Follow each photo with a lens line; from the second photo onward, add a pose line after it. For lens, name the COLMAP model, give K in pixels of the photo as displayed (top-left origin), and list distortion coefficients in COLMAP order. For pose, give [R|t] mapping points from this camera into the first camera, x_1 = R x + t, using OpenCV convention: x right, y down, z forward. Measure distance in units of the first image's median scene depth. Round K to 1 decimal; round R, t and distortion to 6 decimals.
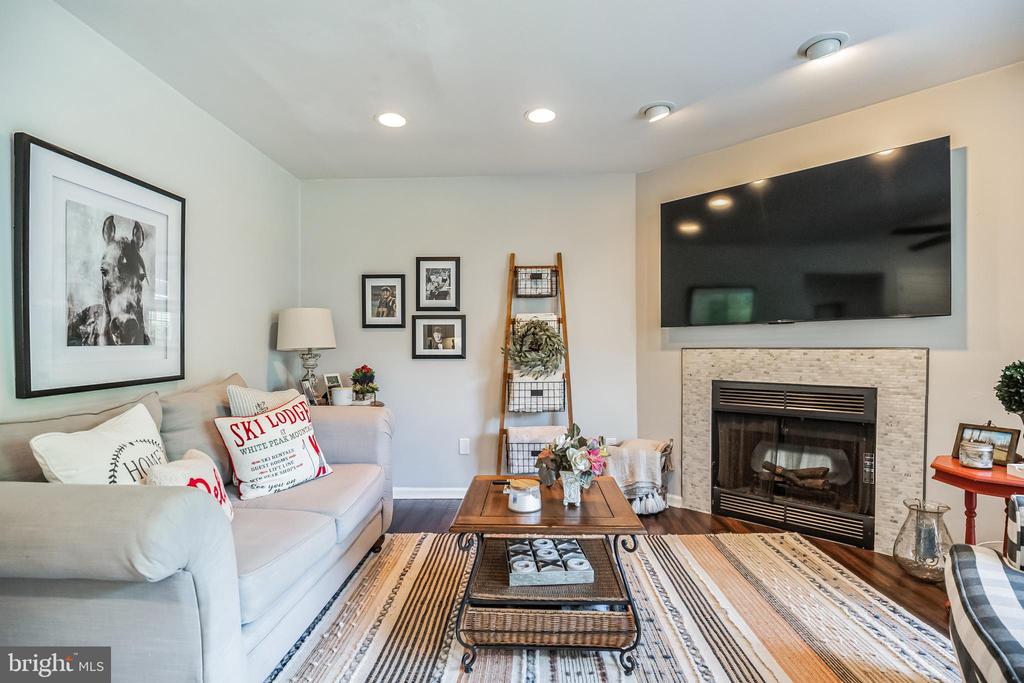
lens RADIAL K [[485.0, 0, 519.1], [0, 485.0, 349.0], [0, 0, 1]] dist [-0.033020, 0.006117]
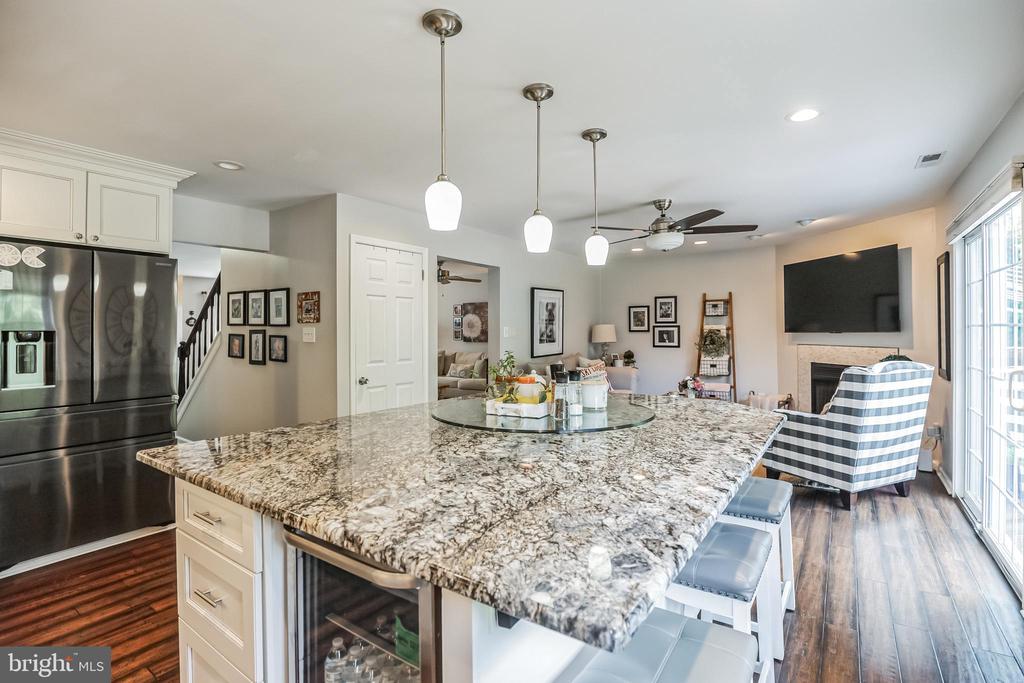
lens RADIAL K [[485.0, 0, 507.8], [0, 485.0, 329.3], [0, 0, 1]] dist [-0.033020, 0.006117]
pose [[0.826790, -0.003763, -0.562498, 0.441186], [0.001303, 0.999988, -0.004775, -0.049317], [0.562509, 0.003215, 0.826785, -1.074366]]
